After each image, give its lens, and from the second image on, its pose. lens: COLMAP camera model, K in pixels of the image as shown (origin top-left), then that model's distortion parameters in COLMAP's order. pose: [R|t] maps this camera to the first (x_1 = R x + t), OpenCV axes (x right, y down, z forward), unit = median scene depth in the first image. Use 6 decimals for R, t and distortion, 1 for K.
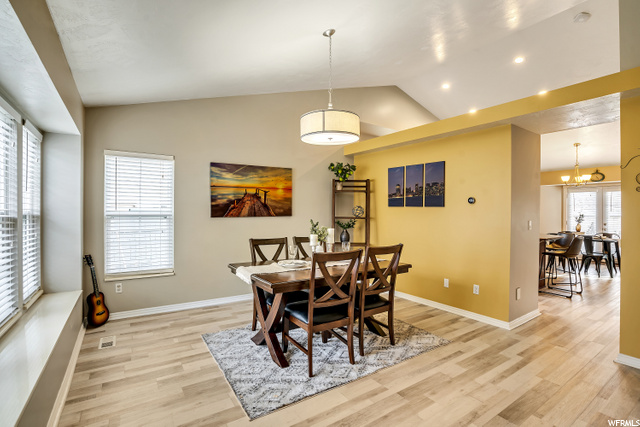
lens RADIAL K [[301.5, 0, 316.6], [0, 301.5, 213.2], [0, 0, 1]] dist [-0.033377, 0.002045]
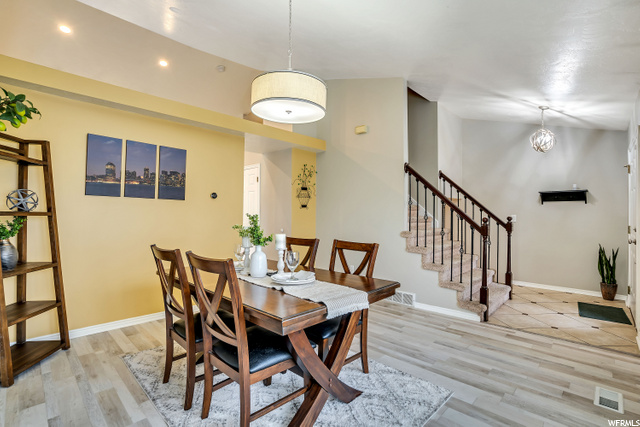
lens RADIAL K [[301.5, 0, 316.9], [0, 301.5, 212.2], [0, 0, 1]] dist [-0.033377, 0.002045]
pose [[-0.208085, -0.004730, 0.978099, -0.500205], [-0.008699, 0.999958, 0.002985, 0.008457], [-0.978072, -0.007887, -0.208118, 0.722407]]
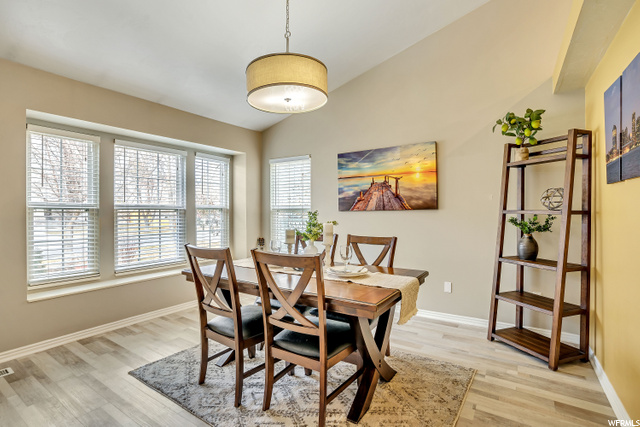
lens RADIAL K [[318.9, 0, 320.7], [0, 318.9, 214.3], [0, 0, 1]] dist [-0.024283, 0.000052]
pose [[0.403051, 0.004008, -0.915169, 0.523510], [0.003488, 0.999976, 0.005915, 0.016576], [0.915171, -0.005576, 0.403028, 0.502381]]
